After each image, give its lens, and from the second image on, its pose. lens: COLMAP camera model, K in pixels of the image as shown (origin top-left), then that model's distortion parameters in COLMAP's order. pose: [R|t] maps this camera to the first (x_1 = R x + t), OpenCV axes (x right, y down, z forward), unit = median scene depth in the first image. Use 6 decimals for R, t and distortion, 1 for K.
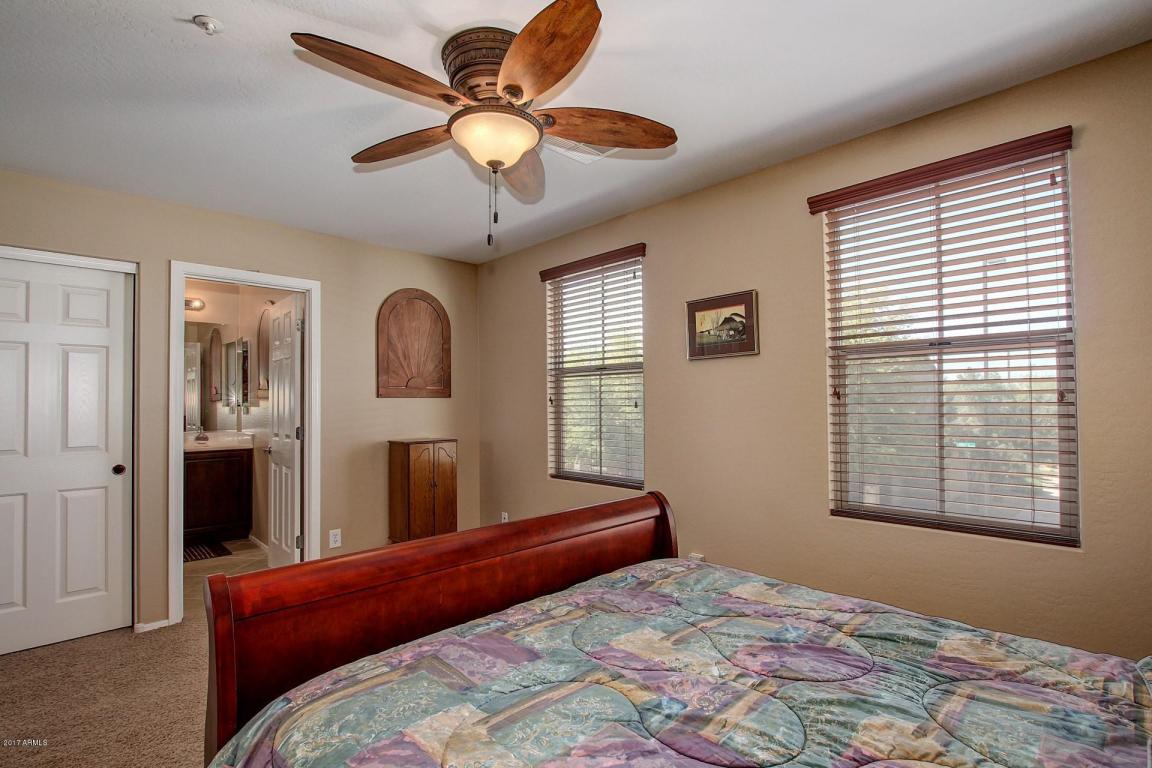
lens RADIAL K [[532.5, 0, 578.4], [0, 532.5, 390.2], [0, 0, 1]] dist [-0.032330, 0.004162]
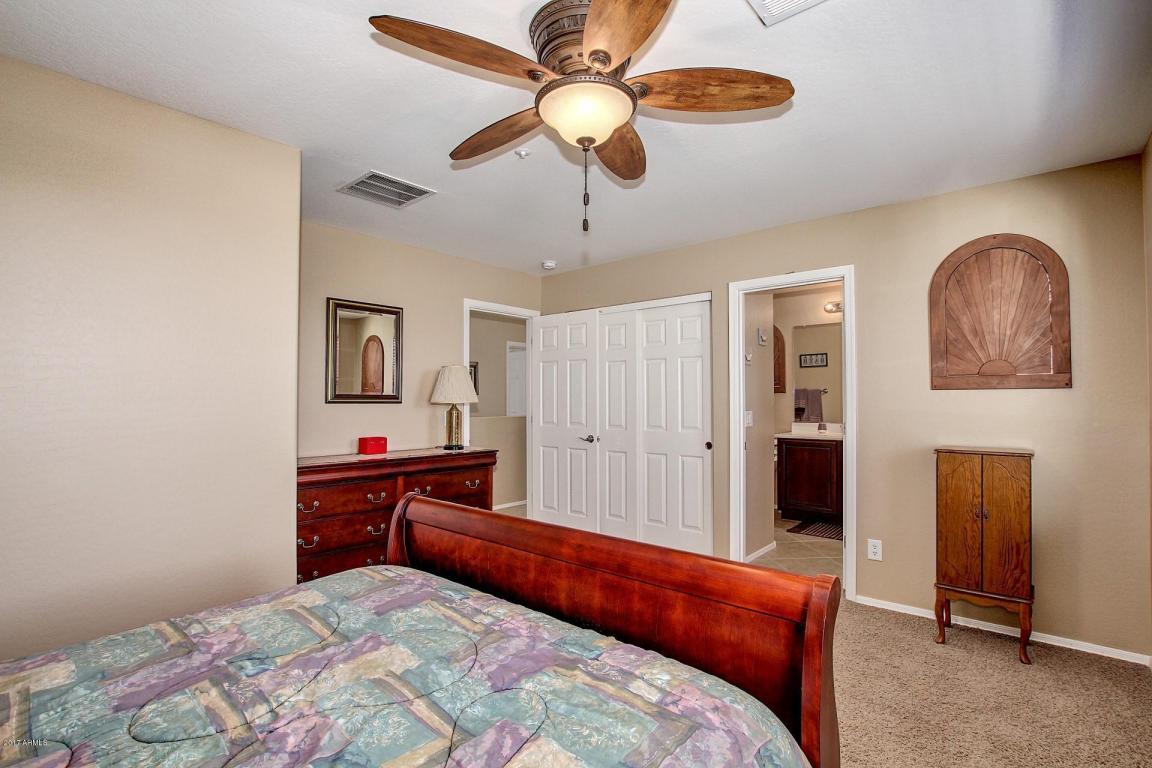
lens RADIAL K [[532.5, 0, 584.3], [0, 532.5, 387.8], [0, 0, 1]] dist [-0.032330, 0.004162]
pose [[0.097740, -0.012226, -0.995137, 0.523373], [0.025217, 0.999634, -0.009804, 0.008317], [0.994892, -0.024136, 0.098013, 0.613791]]
